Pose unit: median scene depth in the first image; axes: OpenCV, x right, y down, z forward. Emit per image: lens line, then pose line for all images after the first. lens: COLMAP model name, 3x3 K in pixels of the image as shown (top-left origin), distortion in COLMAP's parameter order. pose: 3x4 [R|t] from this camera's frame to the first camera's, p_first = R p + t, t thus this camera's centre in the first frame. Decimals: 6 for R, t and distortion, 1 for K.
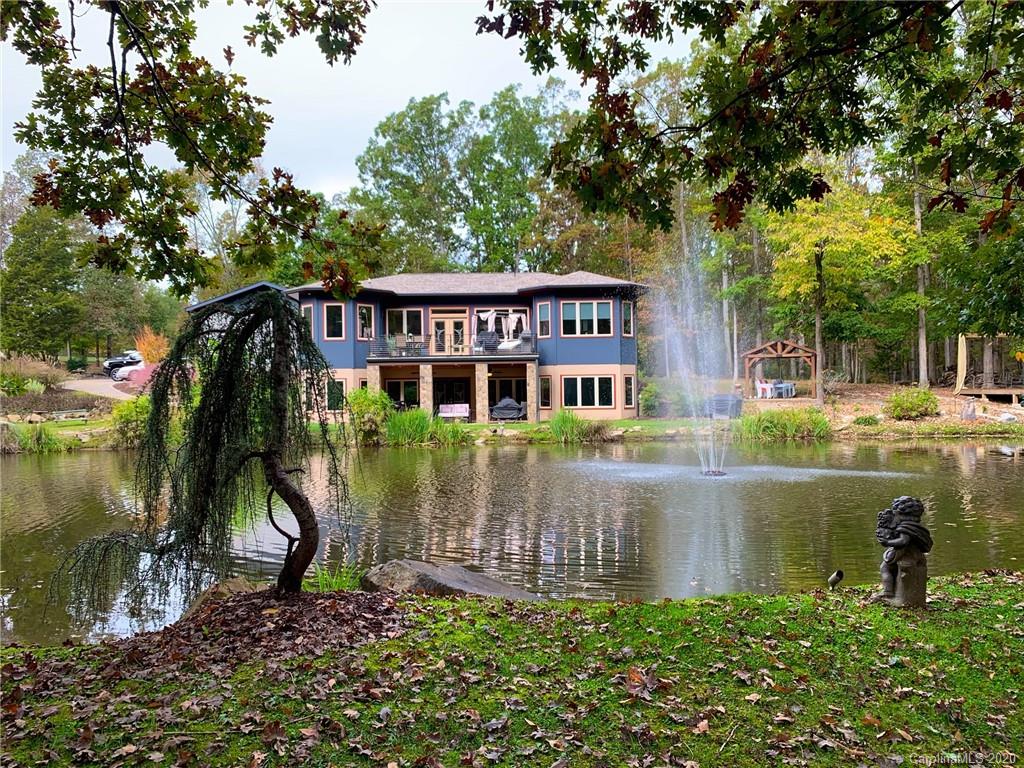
lens RADIAL K [[770.4, 0, 507.1], [0, 770.4, 386.7], [0, 0, 1]] dist [0.071495, -0.001480]
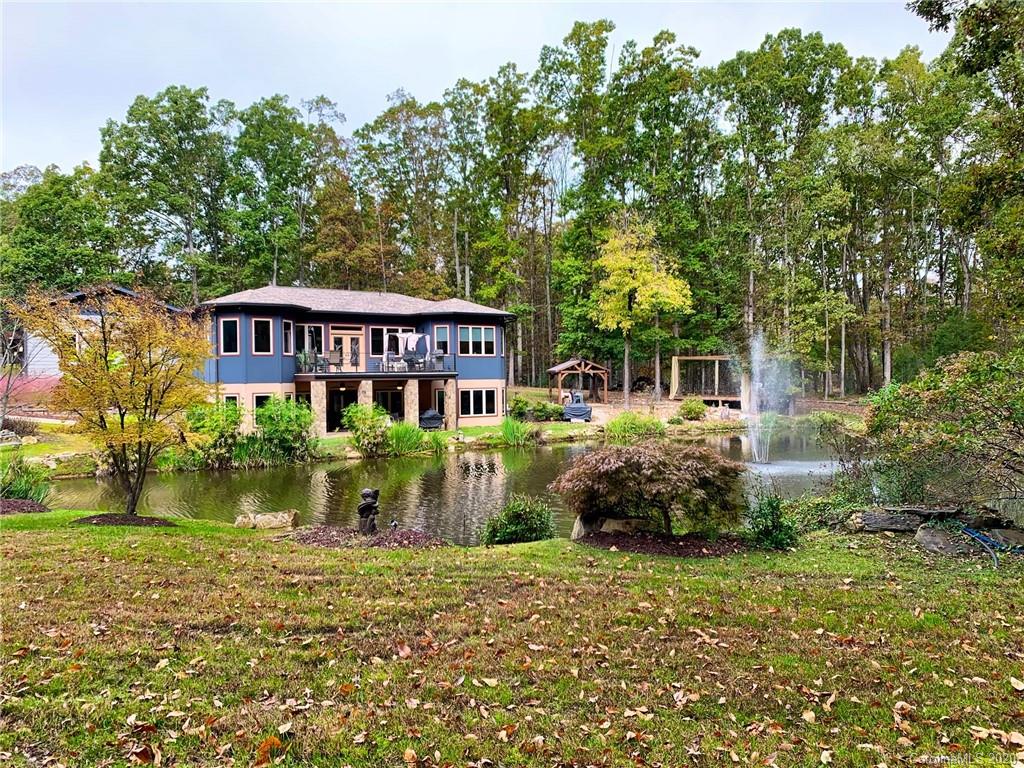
lens RADIAL K [[770.4, 0, 512.2], [0, 770.4, 379.7], [0, 0, 1]] dist [0.071495, -0.001480]
pose [[0.837234, 0.001522, 0.546843, -0.500302], [0.001242, 0.999988, -0.004684, -0.022568], [-0.546844, 0.004600, 0.837222, -0.023834]]
